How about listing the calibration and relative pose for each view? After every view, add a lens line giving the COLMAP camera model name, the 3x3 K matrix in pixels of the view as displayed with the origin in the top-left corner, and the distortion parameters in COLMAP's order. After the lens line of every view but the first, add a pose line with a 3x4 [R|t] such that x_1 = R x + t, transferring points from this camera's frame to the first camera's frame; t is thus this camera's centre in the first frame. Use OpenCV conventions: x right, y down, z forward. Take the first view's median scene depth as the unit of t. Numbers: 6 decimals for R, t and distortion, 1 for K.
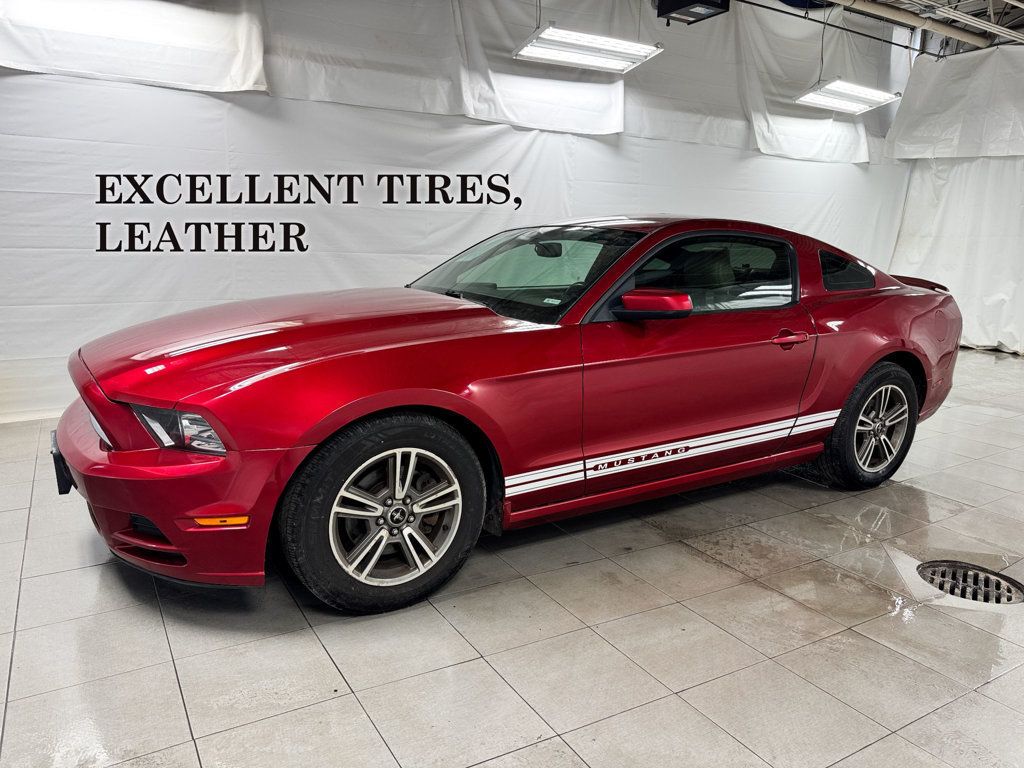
lens RADIAL K [[727.9, 0, 512.0], [0, 727.9, 384.0], [0, 0, 1]] dist [0.066312, -0.083235]
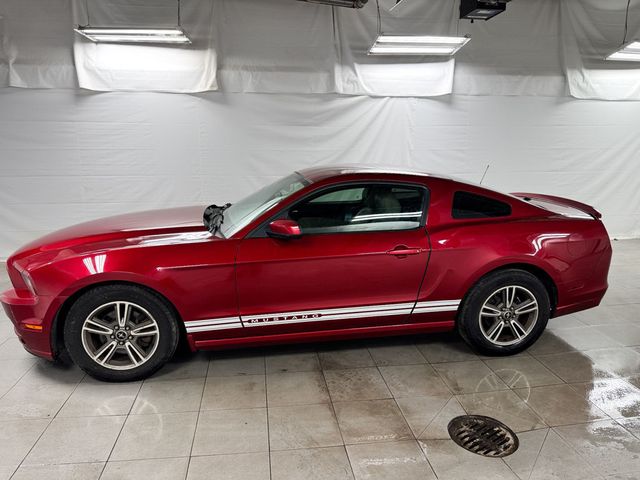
lens RADIAL K [[454.9, 0, 320.0], [0, 454.9, 240.0], [0, 0, 1]] dist [0.066312, -0.083235]
pose [[0.922300, 0.061747, -0.381510, 0.478100], [-0.057864, 0.998090, 0.021653, -0.079498], [0.382118, 0.002105, 0.924111, 0.041381]]
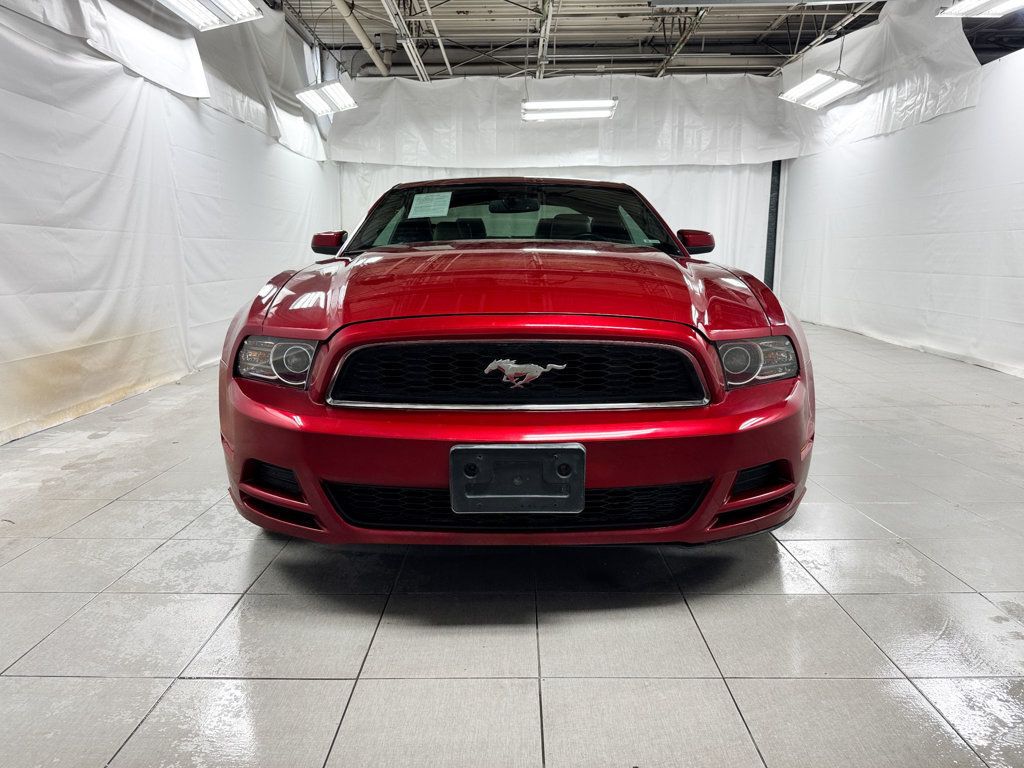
lens RADIAL K [[735.0, 0, 512.7], [0, 735.0, 370.7], [0, 0, 1]] dist [0.021810, -0.031752]
pose [[0.529295, -0.150336, 0.835012, -0.755709], [0.182937, 0.981249, 0.060705, -0.014925], [-0.828481, 0.120624, 0.546872, 0.431129]]
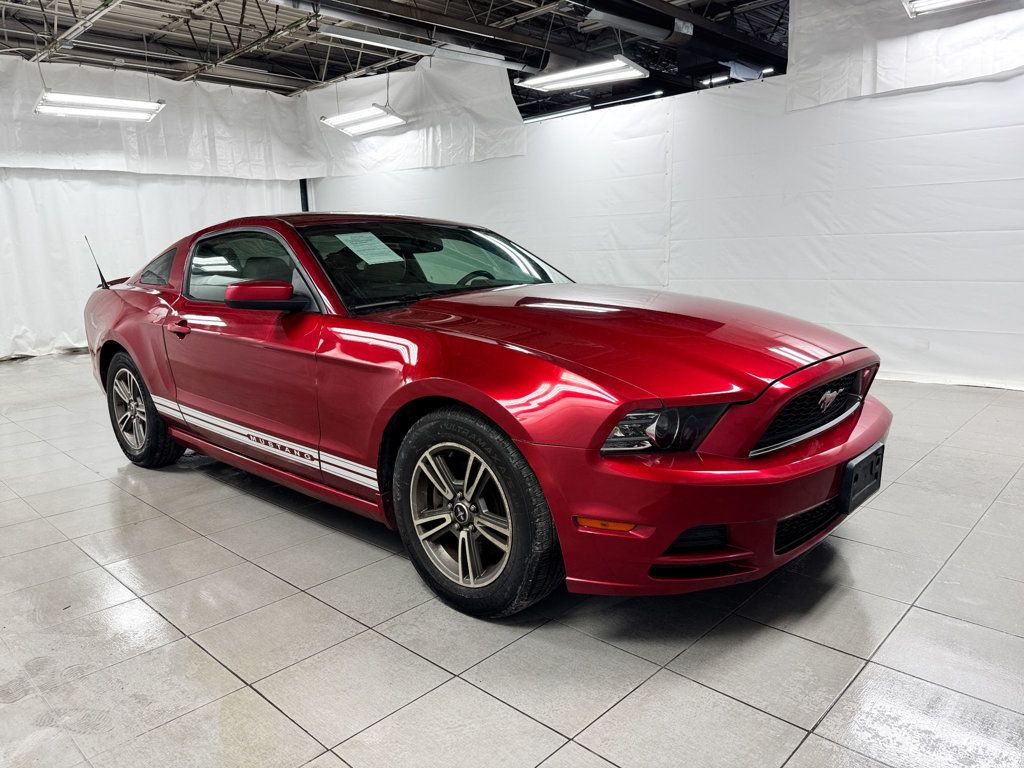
lens RADIAL K [[720.0, 0, 512.0], [0, 720.0, 384.0], [0, 0, 1]] dist [-0.003018, -0.005969]
pose [[-0.258490, -0.192395, 0.946661, -0.858037], [0.212811, 0.944550, 0.250075, -0.195598], [-0.942281, 0.266102, -0.203213, 1.012621]]
